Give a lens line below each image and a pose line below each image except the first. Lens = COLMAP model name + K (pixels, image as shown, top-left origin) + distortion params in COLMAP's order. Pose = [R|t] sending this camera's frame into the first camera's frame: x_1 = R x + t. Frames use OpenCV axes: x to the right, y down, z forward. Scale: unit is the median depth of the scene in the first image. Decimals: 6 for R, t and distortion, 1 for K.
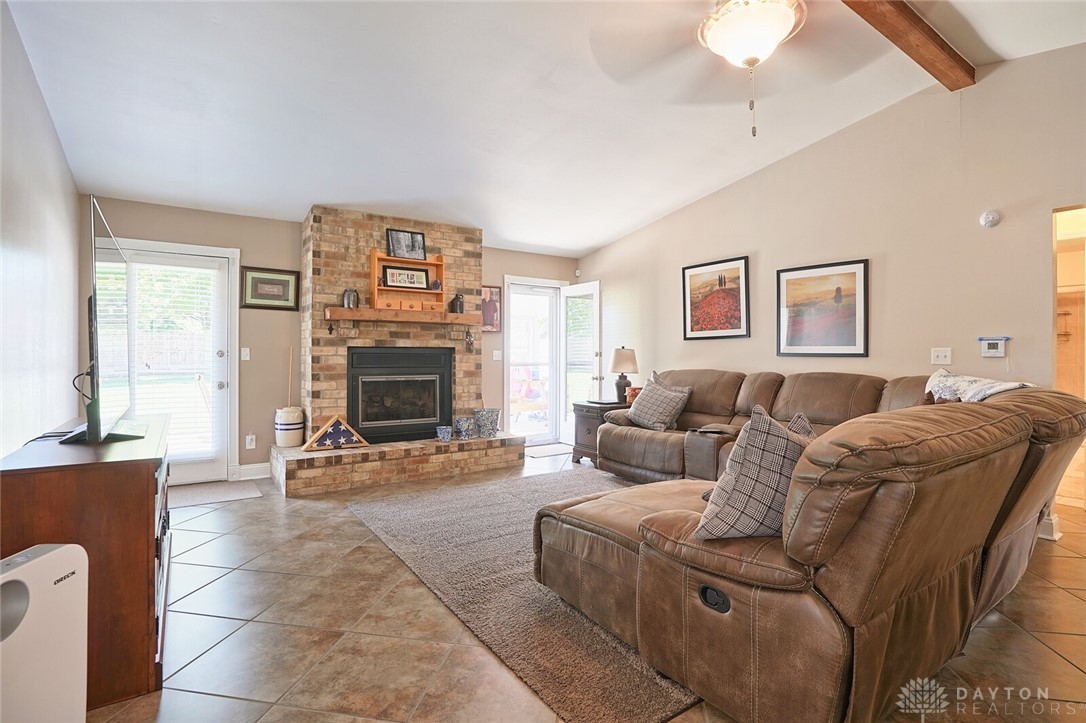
lens RADIAL K [[527.5, 0, 538.2], [0, 527.5, 356.2], [0, 0, 1]] dist [-0.075142, 0.035827]
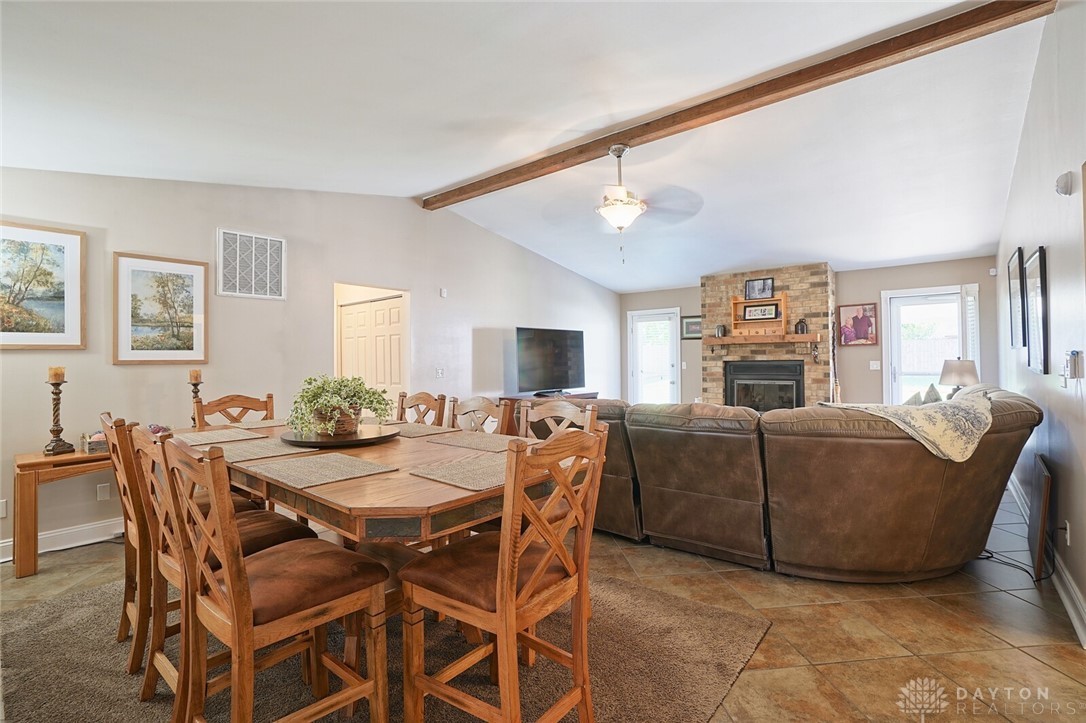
lens RADIAL K [[501.7, 0, 538.4], [0, 501.7, 355.2], [0, 0, 1]] dist [-0.078525, 0.032258]
pose [[0.250458, -0.015365, -0.968005, 0.937463], [0.009991, 0.999862, -0.013286, -0.021225], [0.968076, -0.006344, 0.250577, 0.082388]]
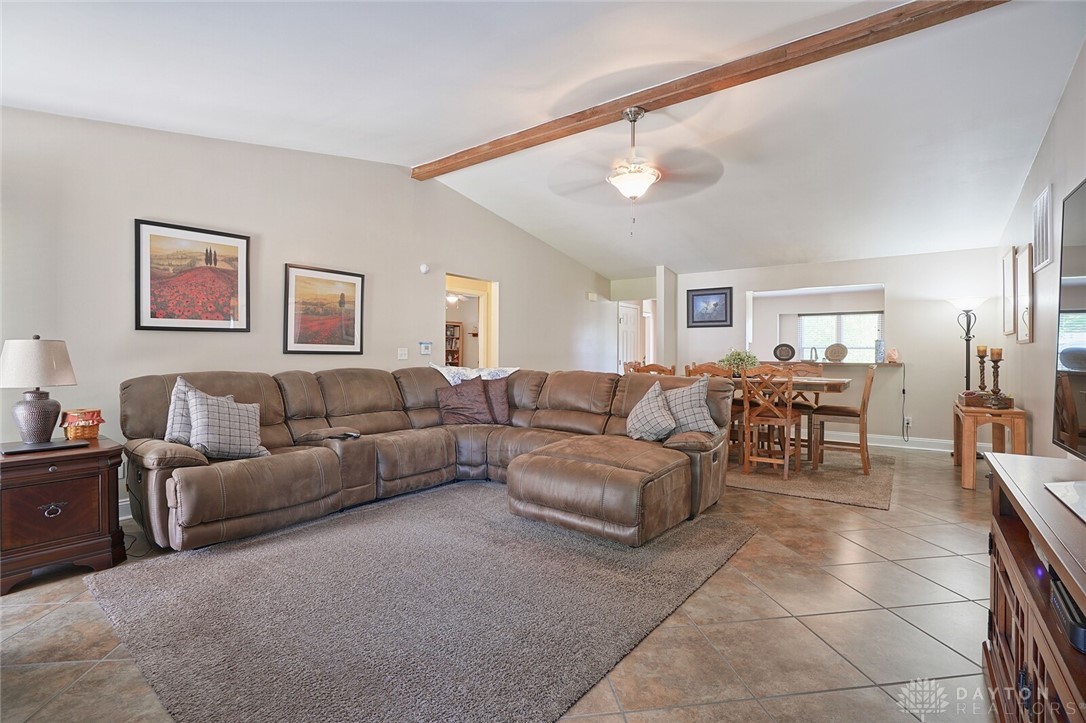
lens RADIAL K [[501.7, 0, 538.4], [0, 501.7, 355.2], [0, 0, 1]] dist [-0.078525, 0.032258]
pose [[-0.301419, -0.004739, 0.953480, -0.508024], [-0.002241, 0.999988, 0.004262, -0.002691], [-0.953489, -0.000852, -0.301426, 0.789975]]
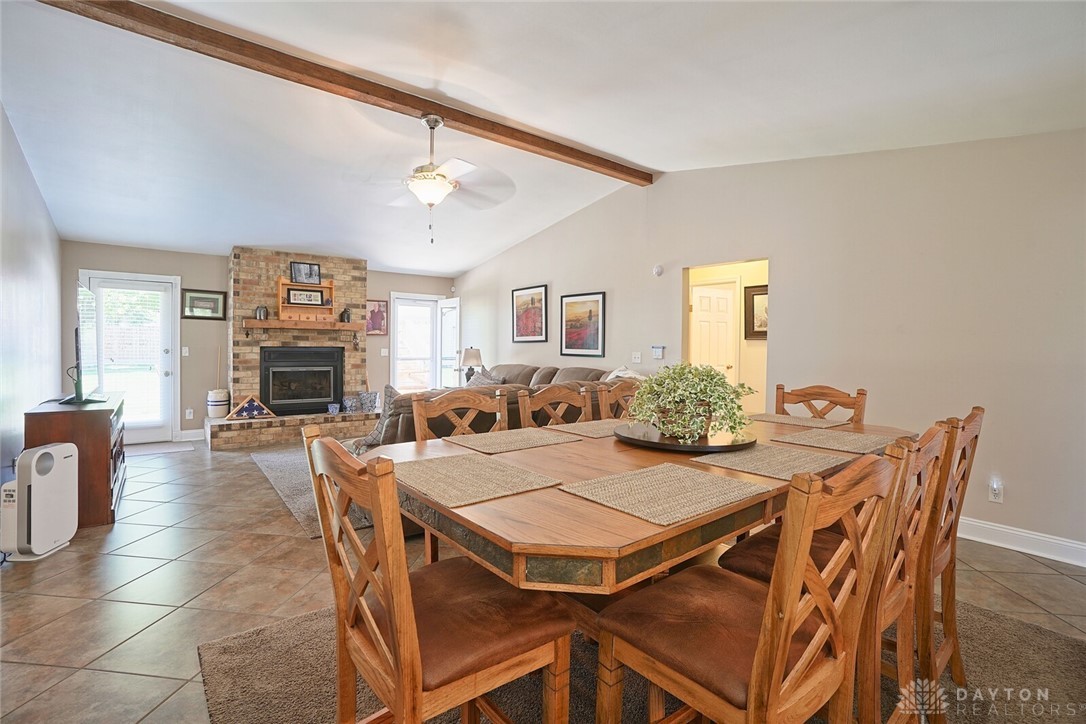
lens RADIAL K [[501.7, 0, 538.4], [0, 501.7, 355.7], [0, 0, 1]] dist [-0.078525, 0.032258]
pose [[0.997902, 0.006783, 0.064390, 0.294493], [-0.007797, 0.999849, 0.015516, -0.019905], [-0.064275, -0.015986, 0.997804, -0.362992]]
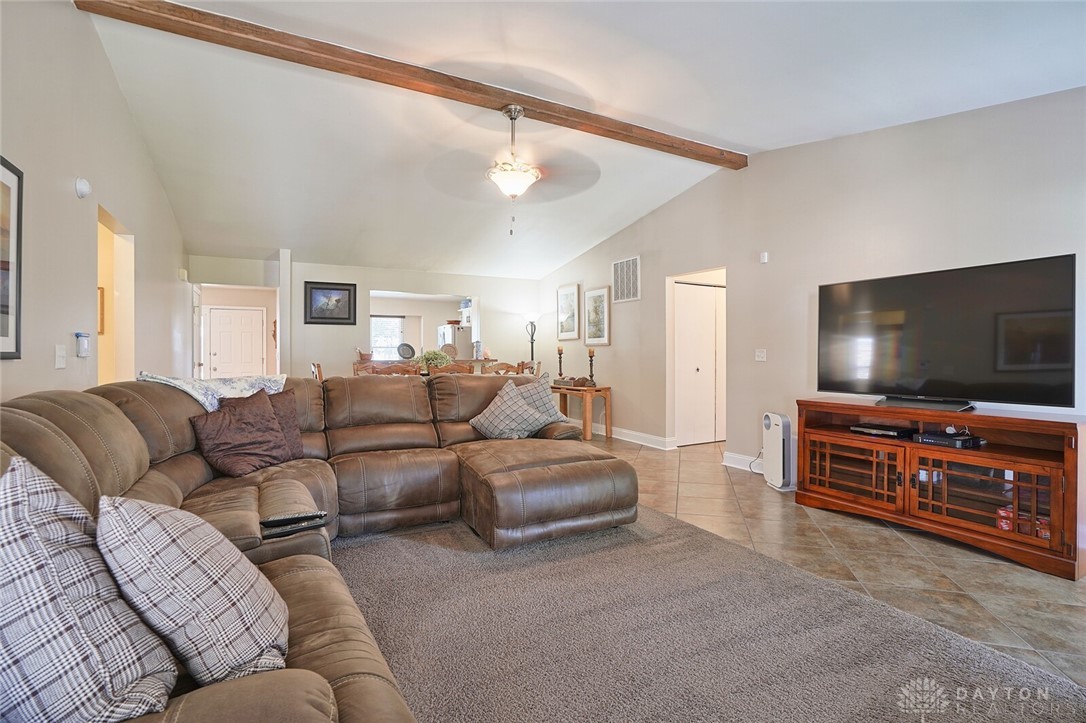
lens RADIAL K [[501.7, 0, 538.4], [0, 501.7, 355.2], [0, 0, 1]] dist [-0.078525, 0.032258]
pose [[-0.993117, -0.000190, 0.117127, 0.048911], [0.000604, 0.999977, 0.006746, -0.004356], [-0.117125, 0.006770, -0.993094, 1.171681]]
